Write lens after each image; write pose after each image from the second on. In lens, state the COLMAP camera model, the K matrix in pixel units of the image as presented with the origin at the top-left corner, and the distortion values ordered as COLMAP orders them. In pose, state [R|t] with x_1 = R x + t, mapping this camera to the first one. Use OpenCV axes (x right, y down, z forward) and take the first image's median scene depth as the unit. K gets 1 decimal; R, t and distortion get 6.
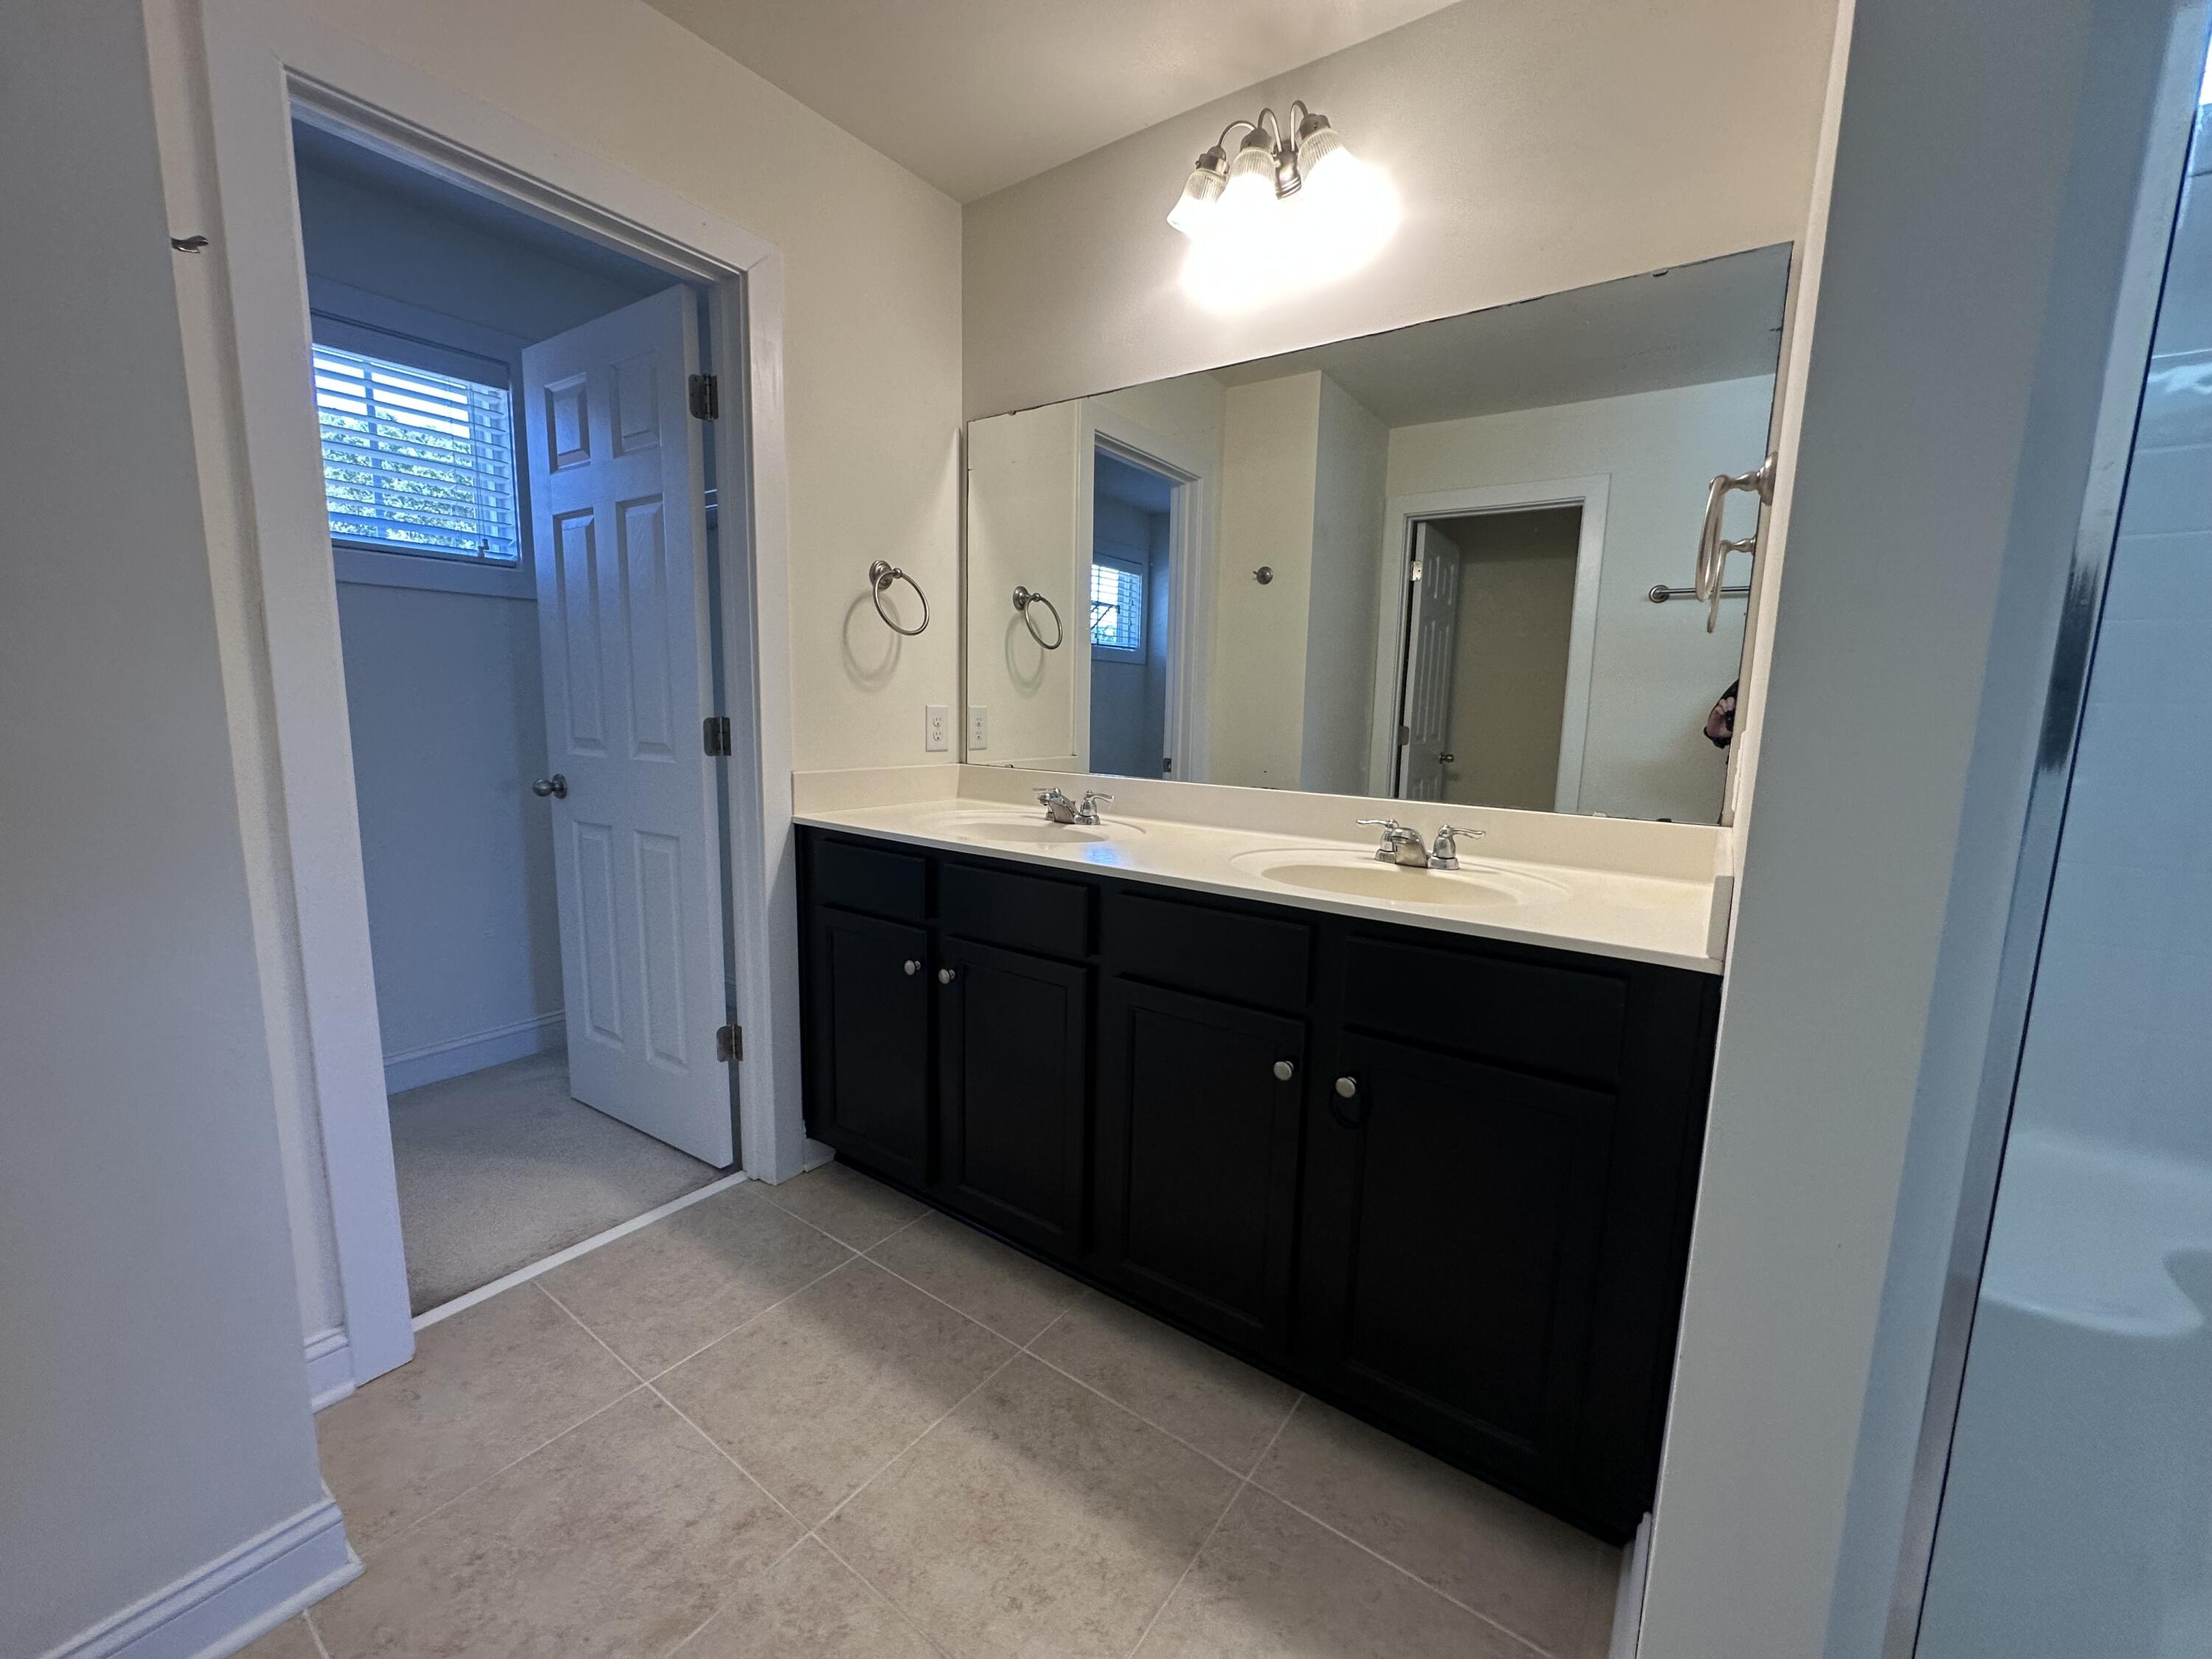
lens RADIAL K [[879.5, 0, 1107.5], [0, 879.5, 837.4], [0, 0, 1]] dist [-0.004709, 0.000833]
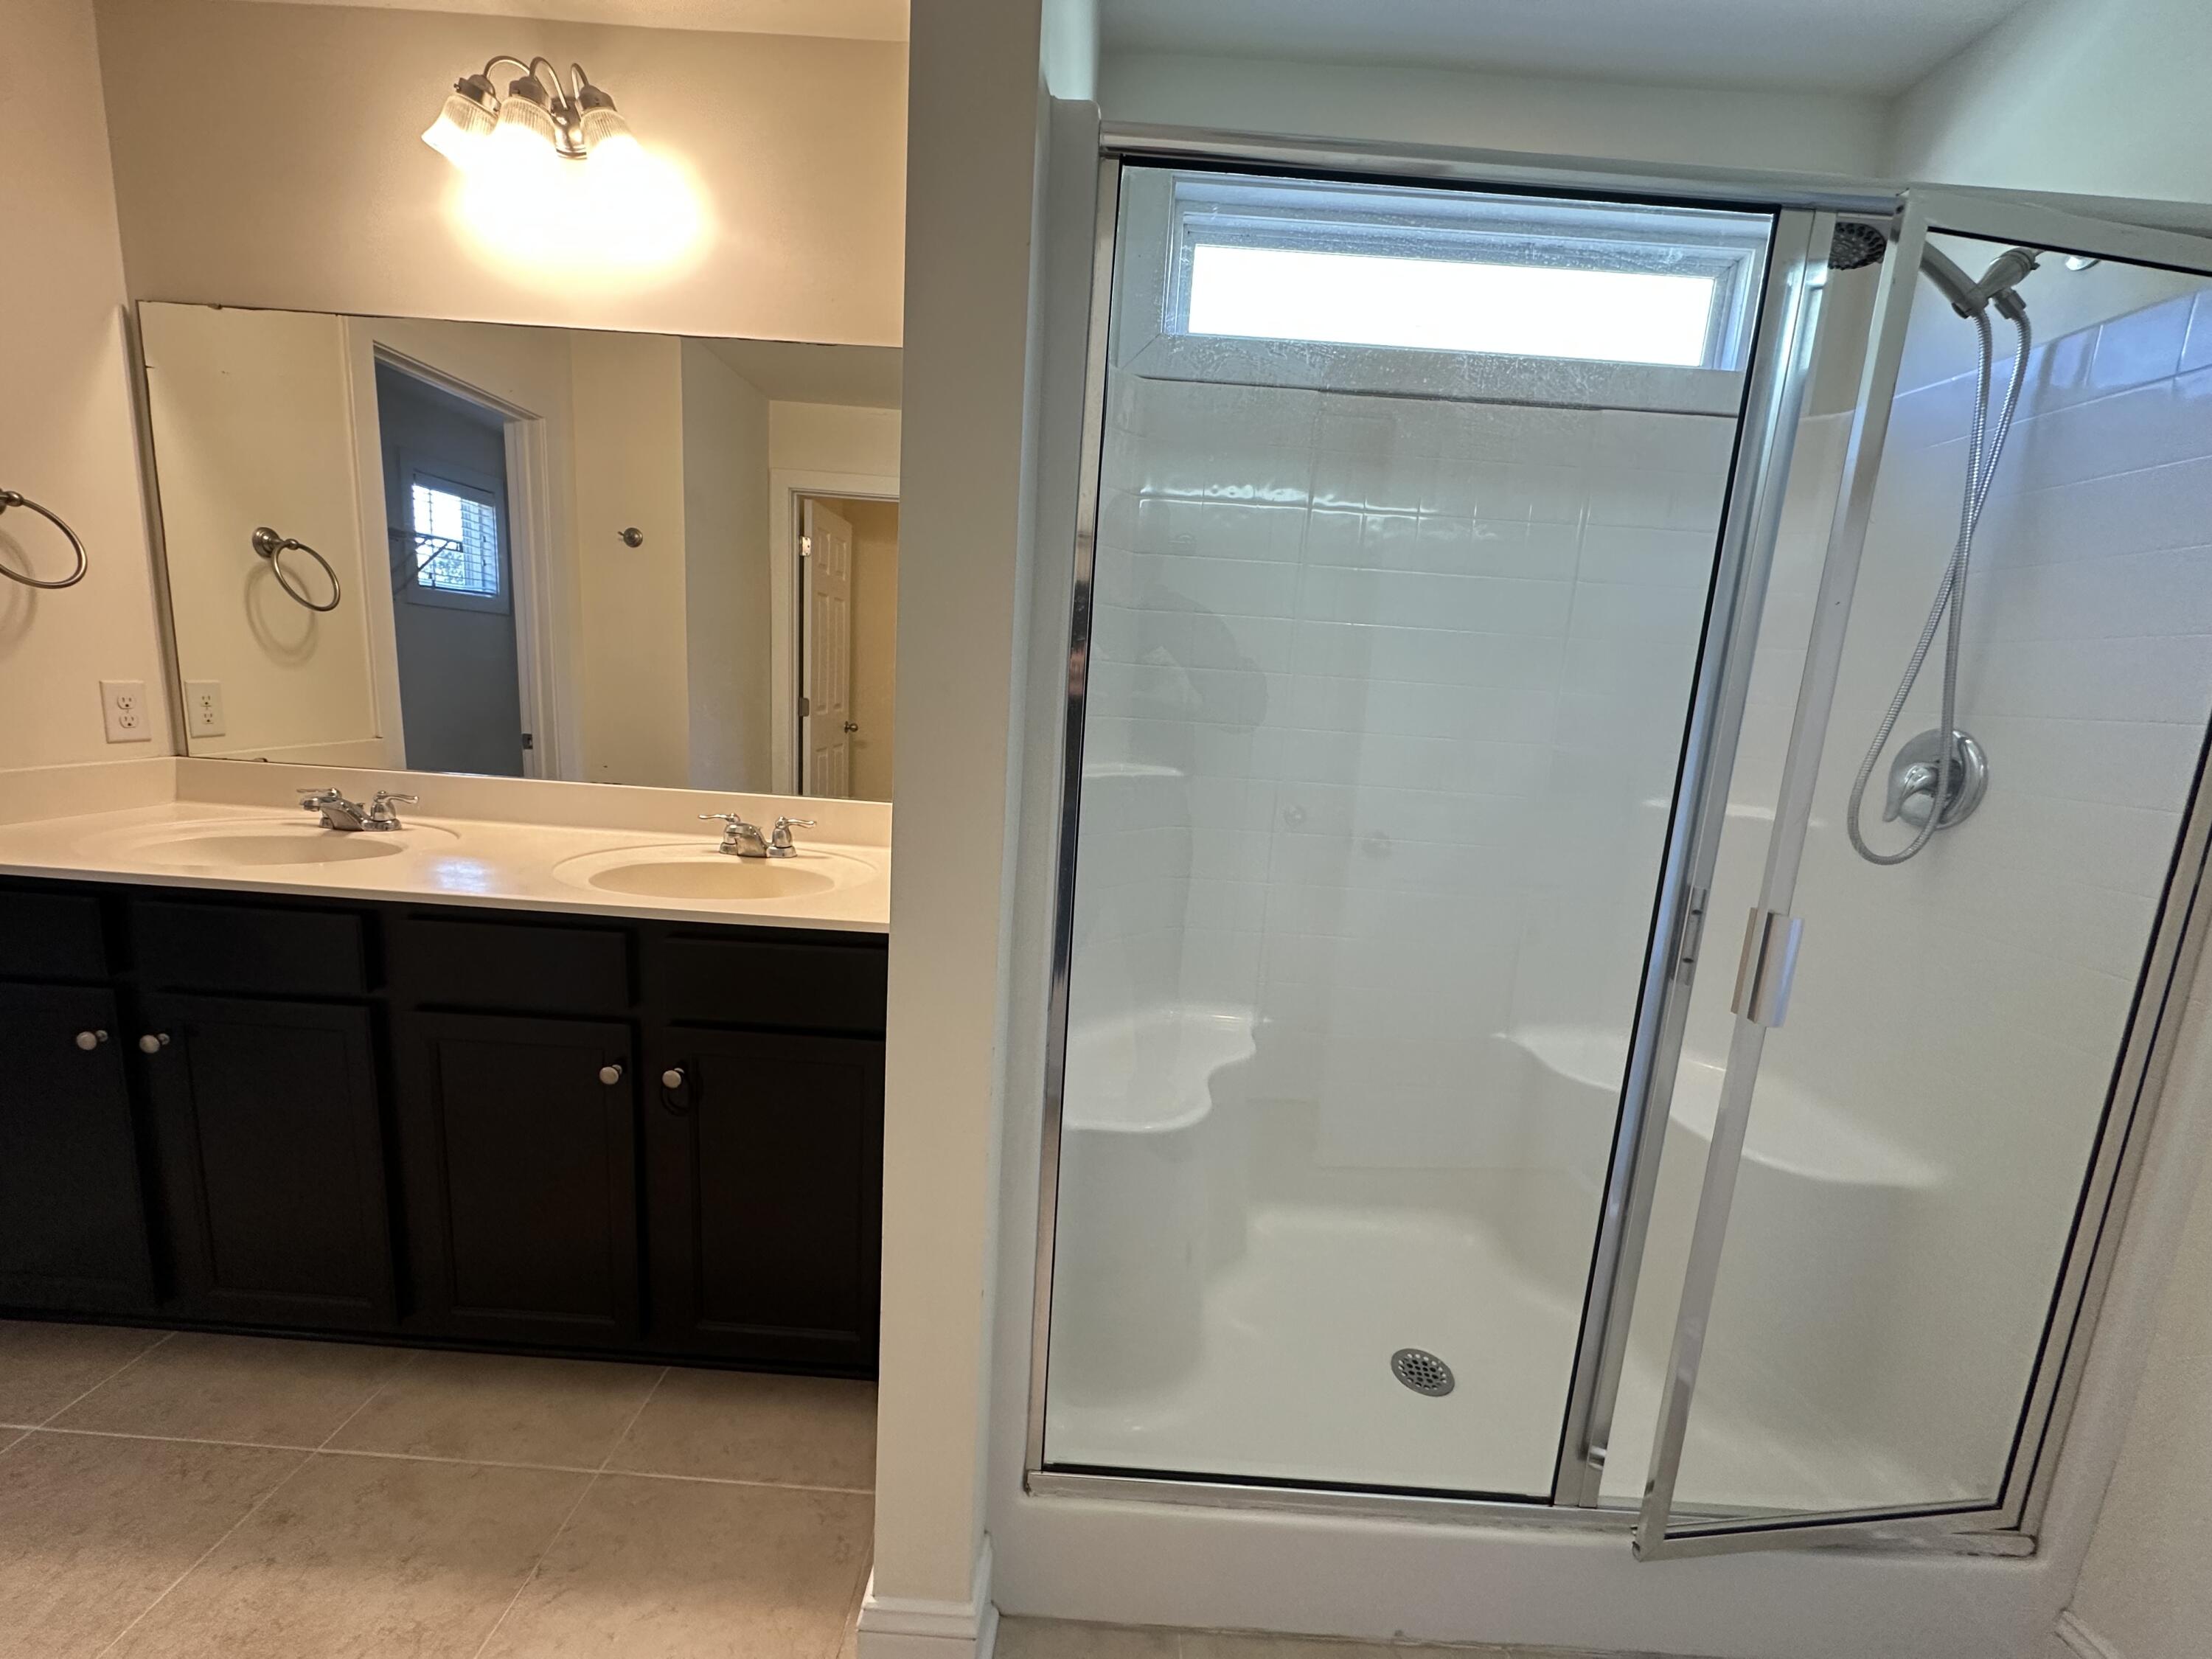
lens RADIAL K [[879.5, 0, 1110.6], [0, 879.5, 832.4], [0, 0, 1]] dist [-0.004709, 0.000833]
pose [[0.823951, -0.071666, 0.562111, 0.093419], [0.043349, 0.997035, 0.063575, -0.041981], [-0.565000, -0.028016, 0.824615, -0.123331]]
